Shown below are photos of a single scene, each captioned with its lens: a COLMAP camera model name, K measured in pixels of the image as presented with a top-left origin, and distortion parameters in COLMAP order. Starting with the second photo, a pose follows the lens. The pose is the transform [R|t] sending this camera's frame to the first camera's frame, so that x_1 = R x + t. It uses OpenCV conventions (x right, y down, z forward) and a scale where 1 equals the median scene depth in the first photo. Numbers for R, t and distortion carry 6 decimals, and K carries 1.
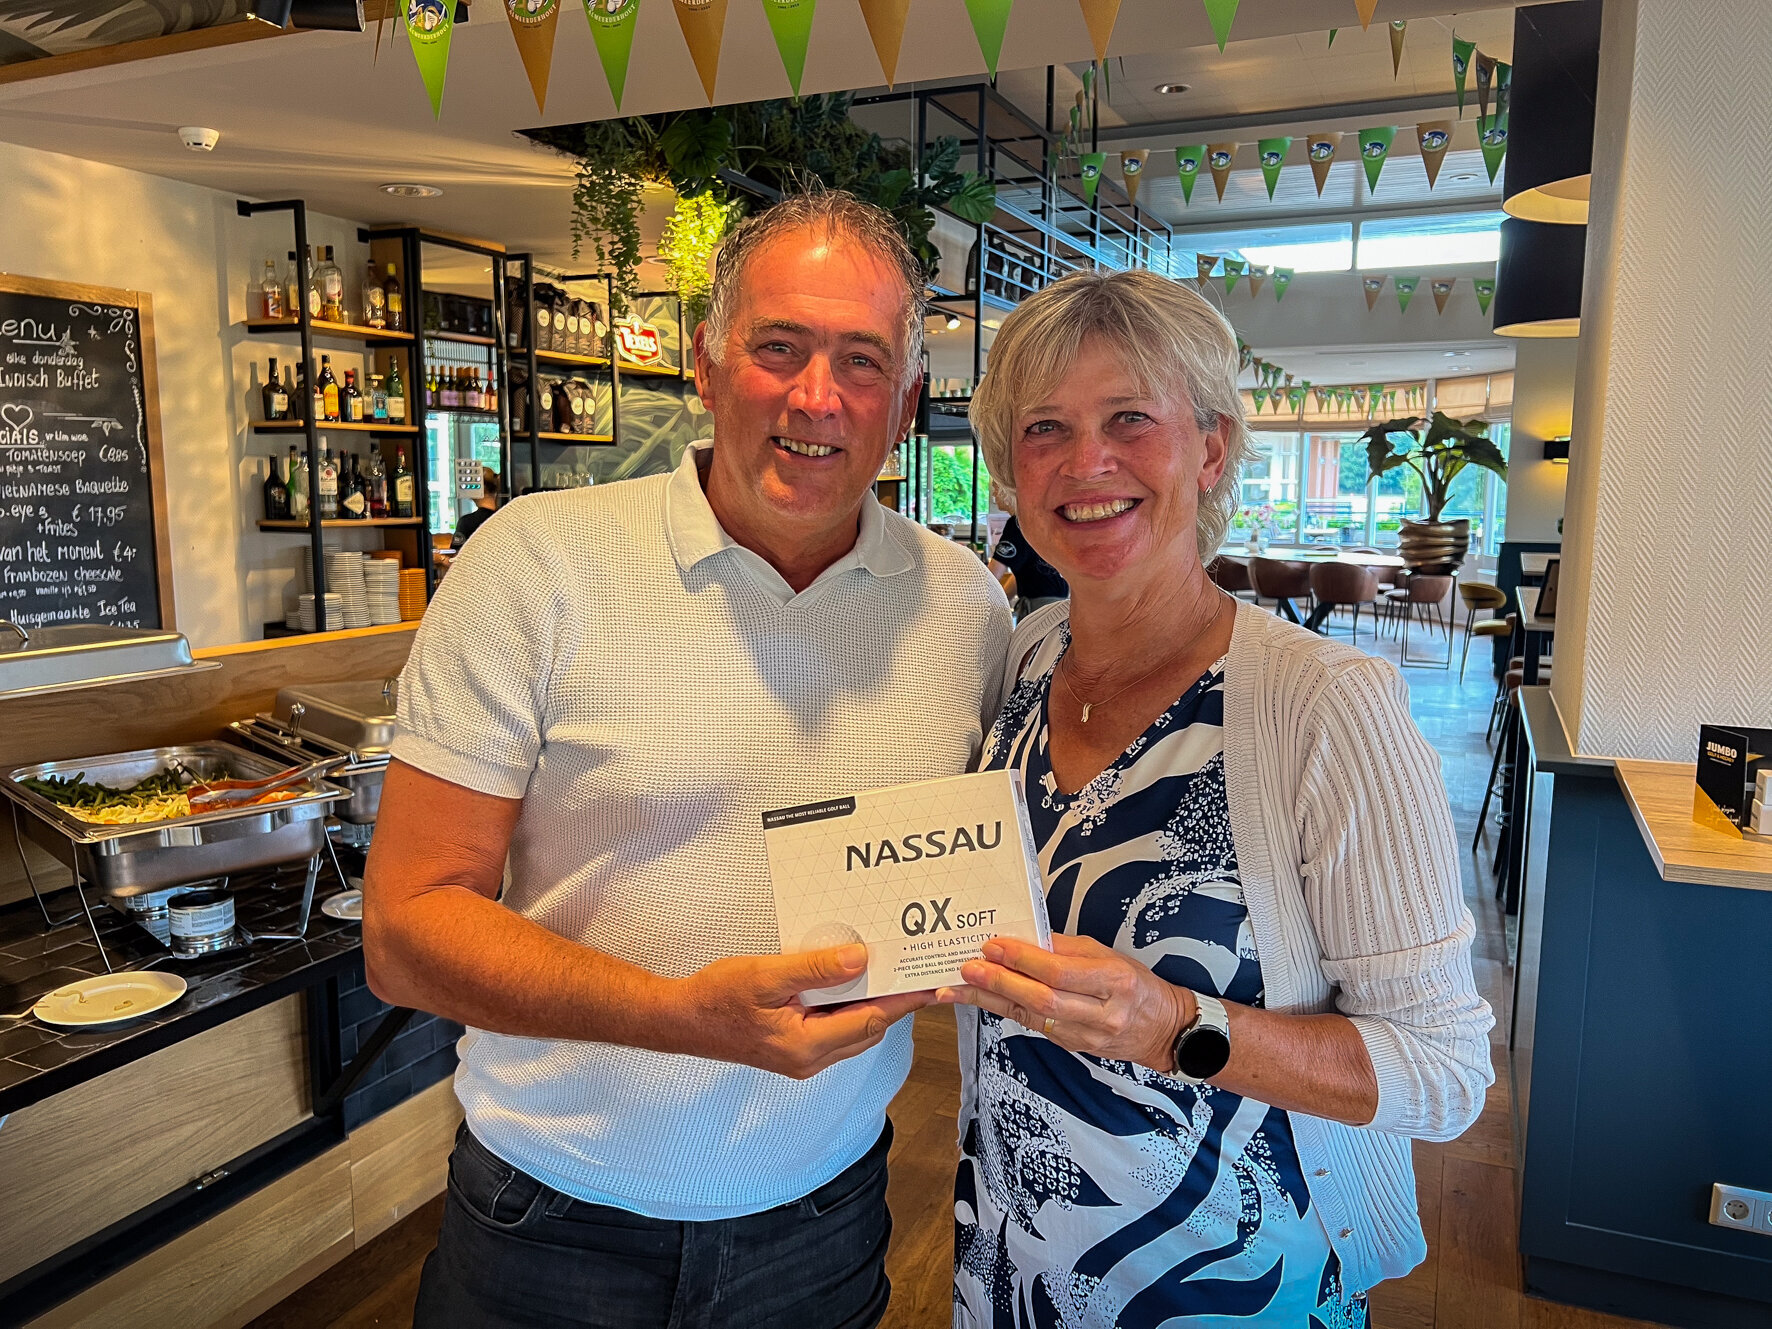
lens RADIAL K [[1336.1, 0, 885.2], [0, 1336.1, 668.3], [0, 0, 1]] dist [0.036122, -0.041190]
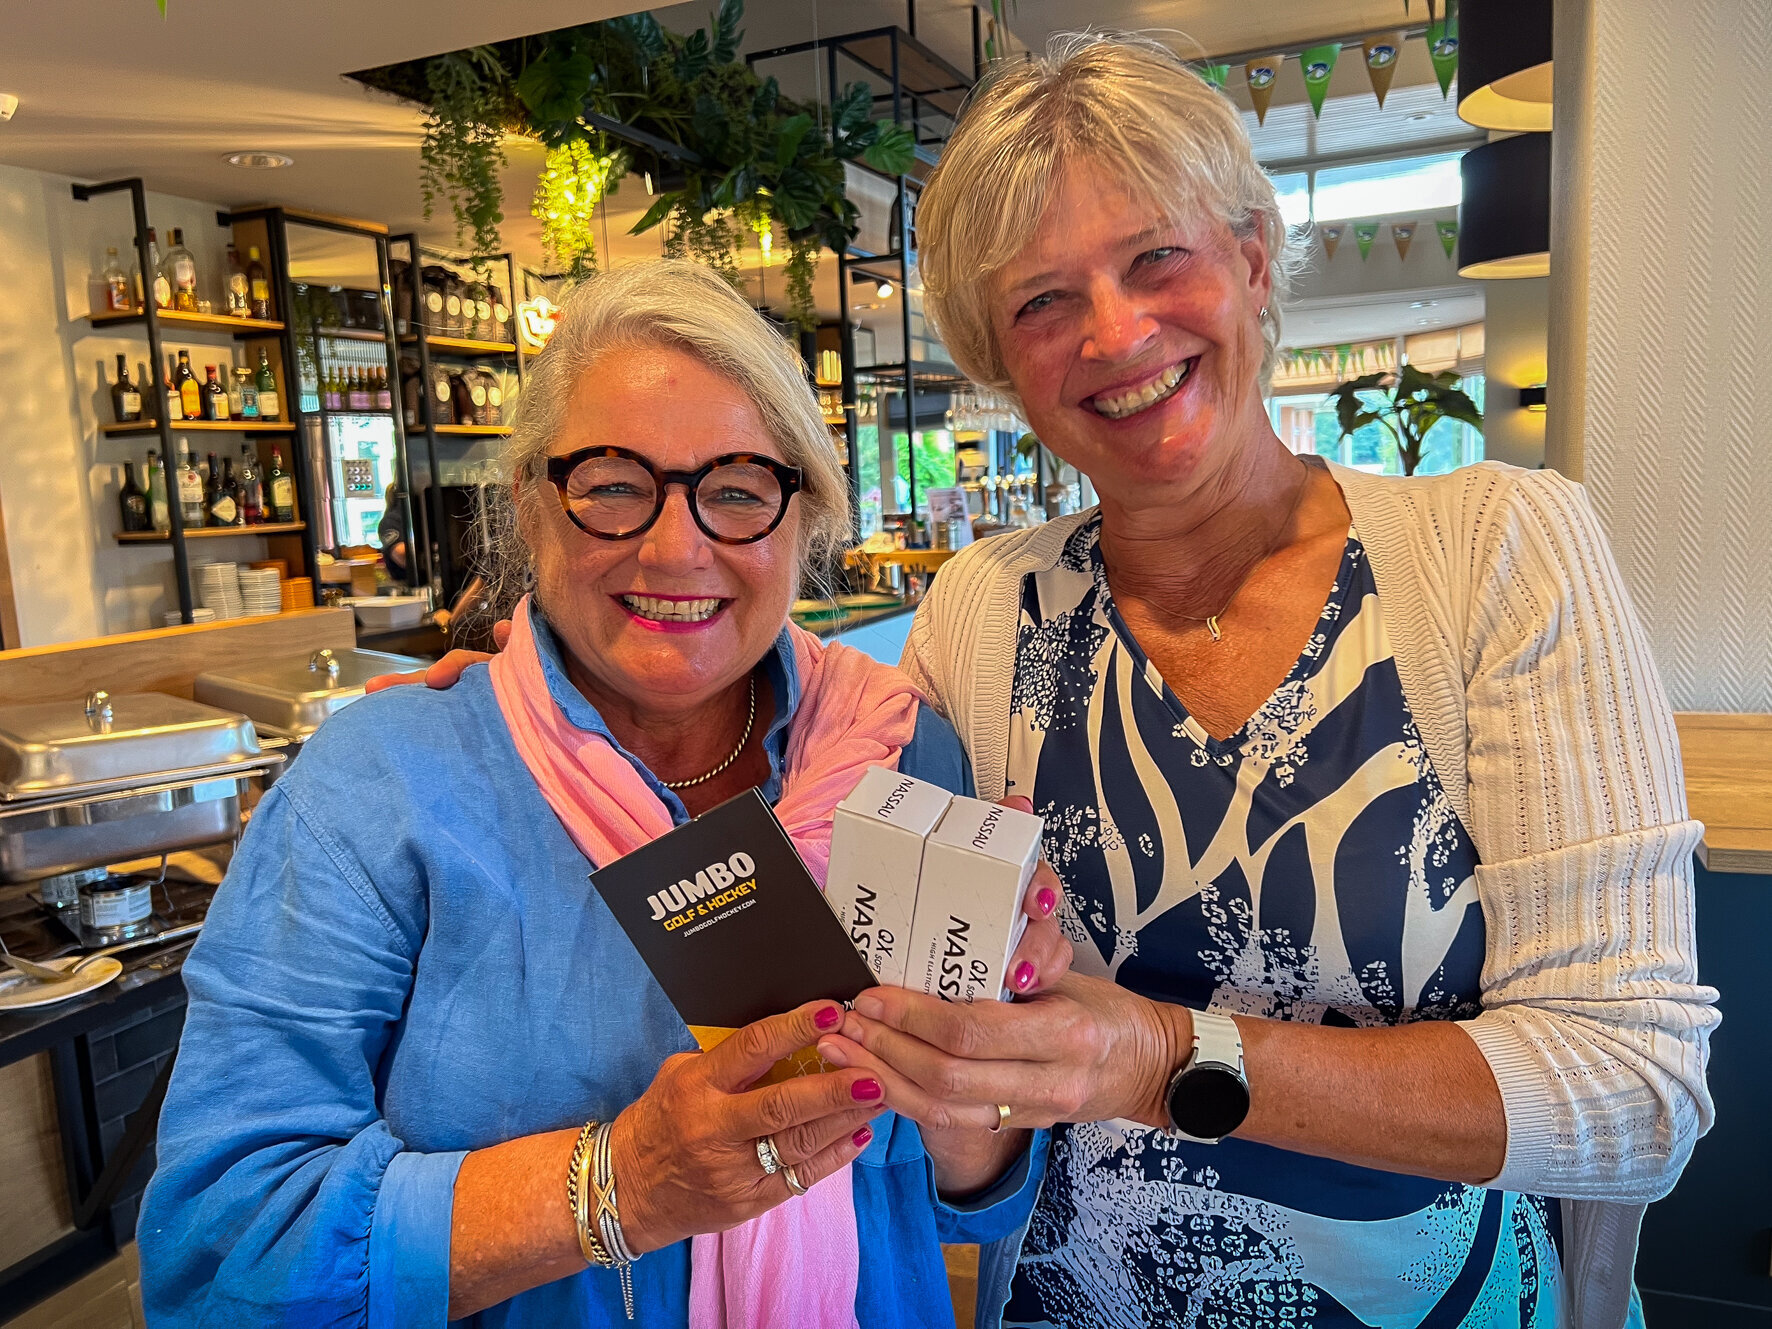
lens RADIAL K [[1330.2, 0, 881.5], [0, 1330.2, 656.8], [0, 0, 1]] dist [0.037204, -0.045185]
pose [[0.998595, -0.052931, 0.002322, 0.042103], [0.052946, 0.998571, -0.007225, 0.006821], [-0.001936, 0.007337, 0.999971, 0.085570]]
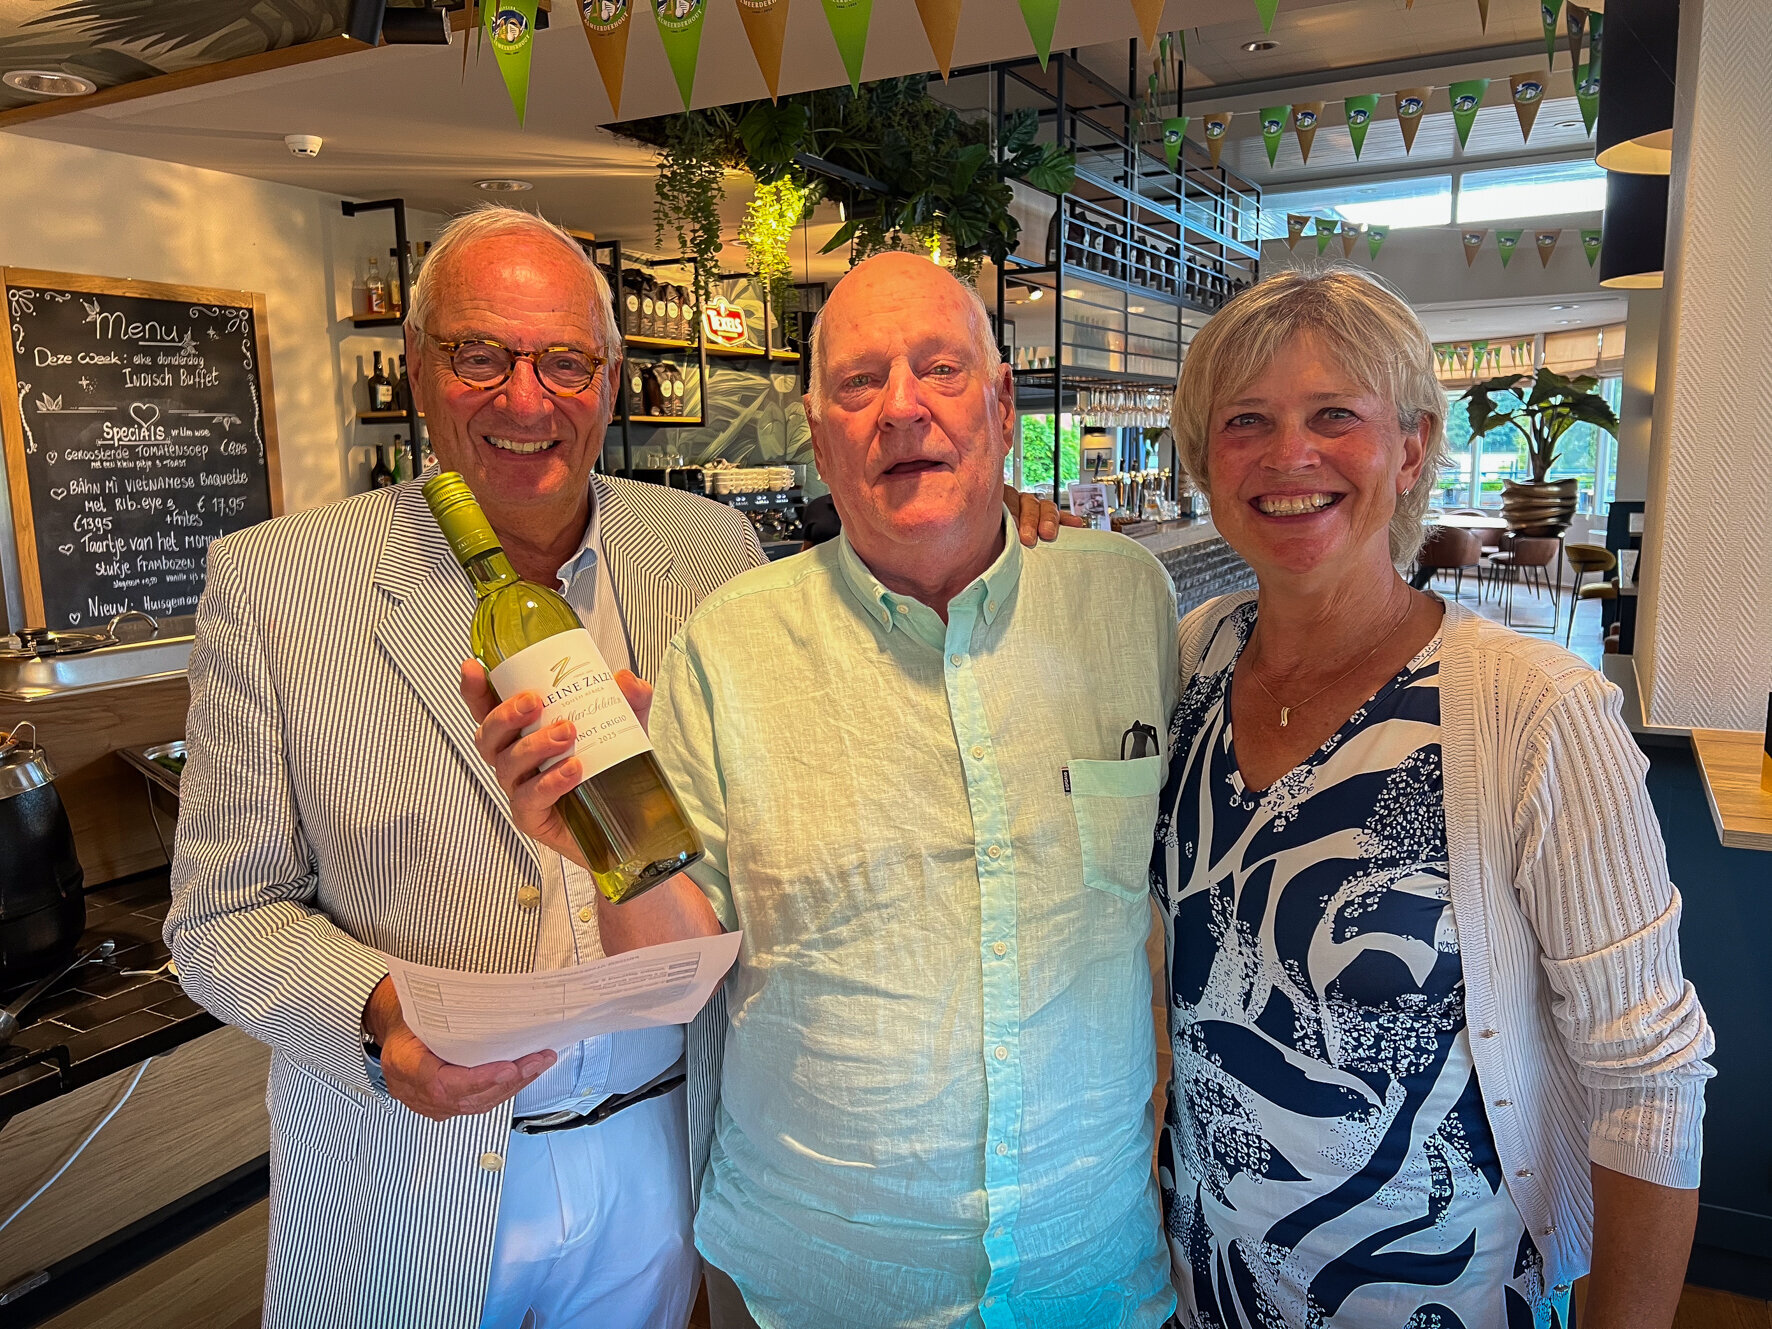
lens RADIAL K [[1333.1, 0, 878.8], [0, 1333.1, 668.2], [0, 0, 1]] dist [0.039834, -0.046030]
pose [[0.996933, -0.009865, -0.077632, 0.011187], [0.011604, 0.999691, 0.021988, -0.002461], [0.077391, -0.022822, 0.996740, -0.014746]]
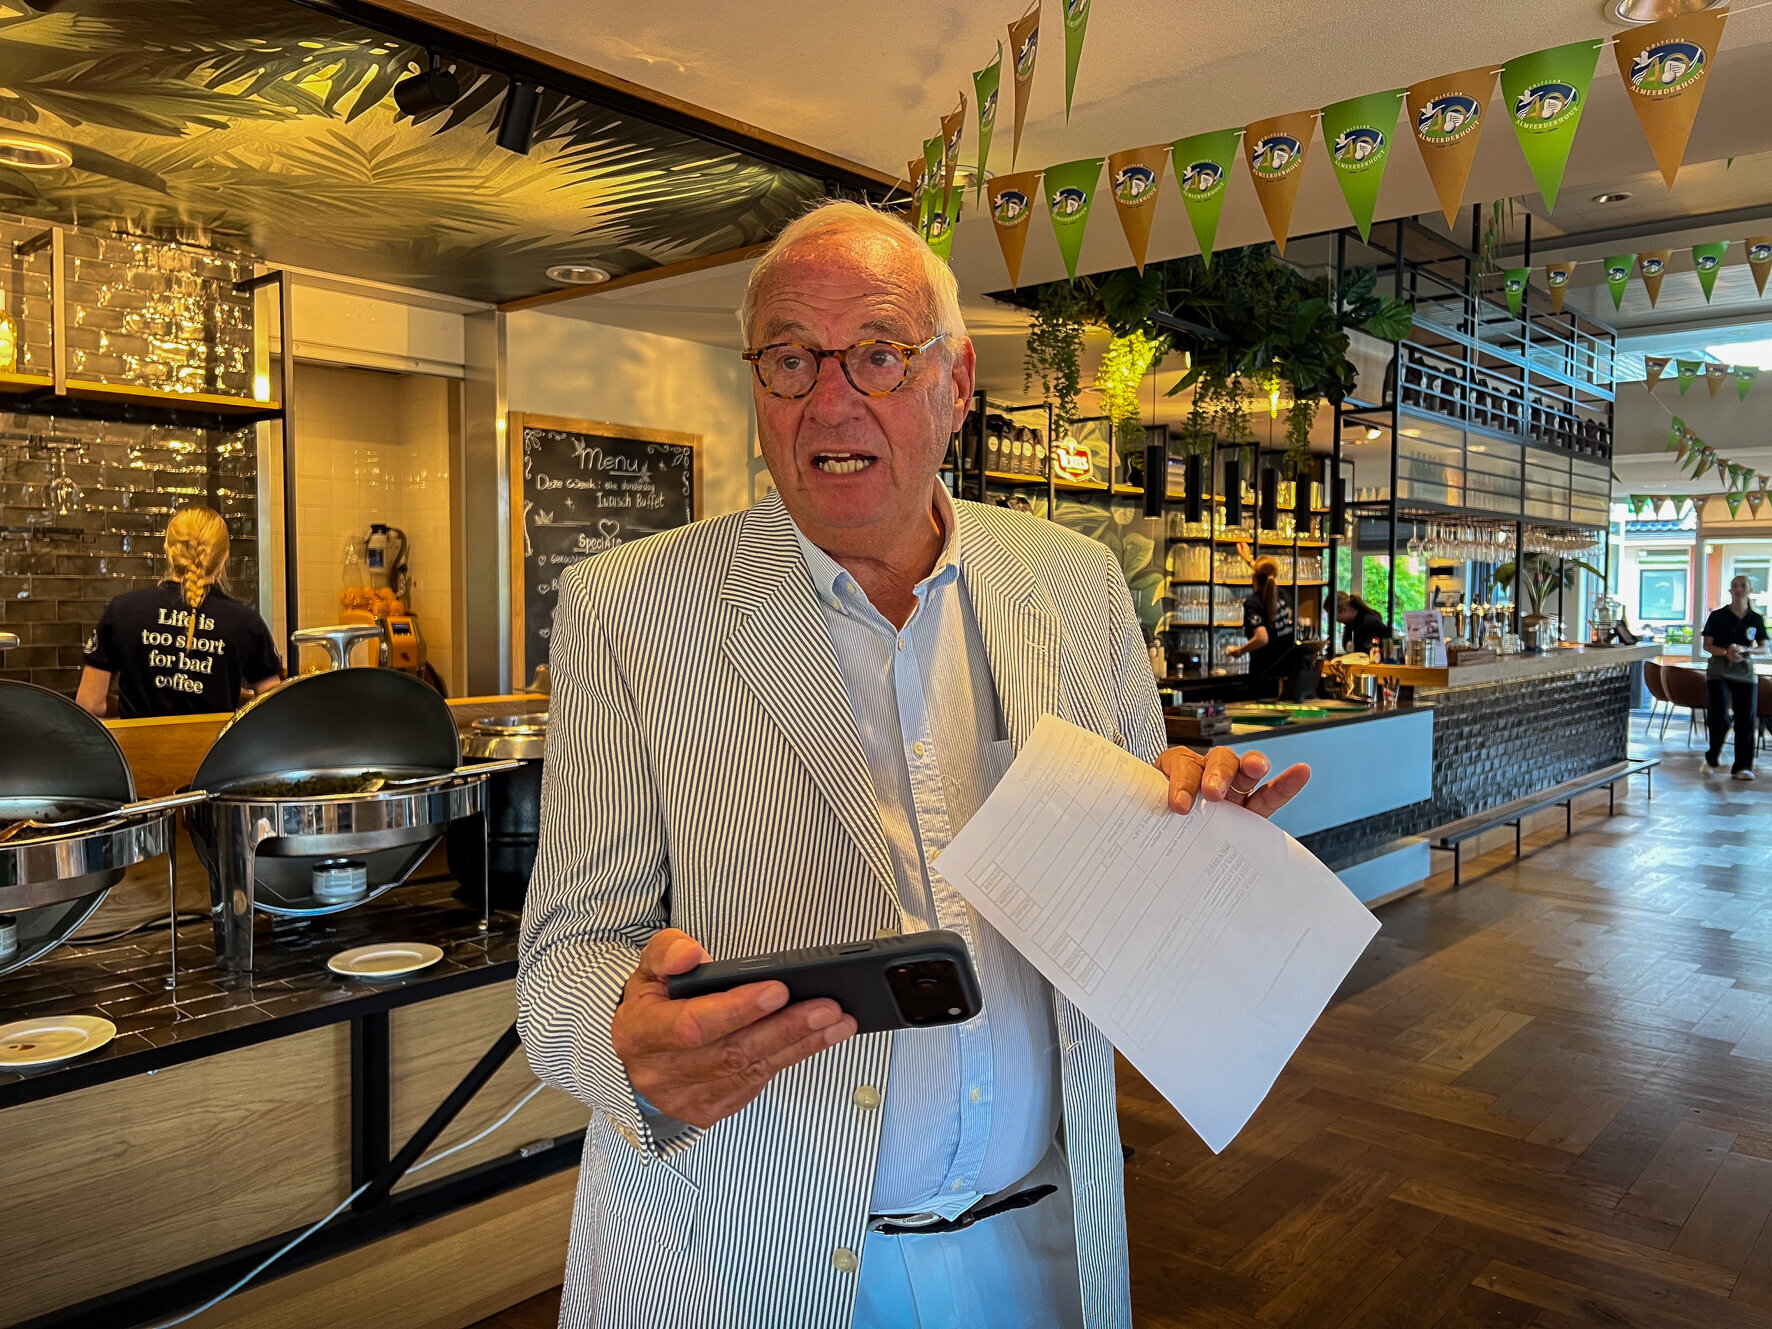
lens RADIAL K [[1342.4, 0, 891.8], [0, 1342.4, 649.1], [0, 0, 1]] dist [0.078465, -0.122903]
pose [[0.953358, 0.012572, -0.301578, 0.017466], [-0.043652, 0.994371, -0.096539, 0.036565], [0.298667, 0.105201, 0.948541, -0.127309]]
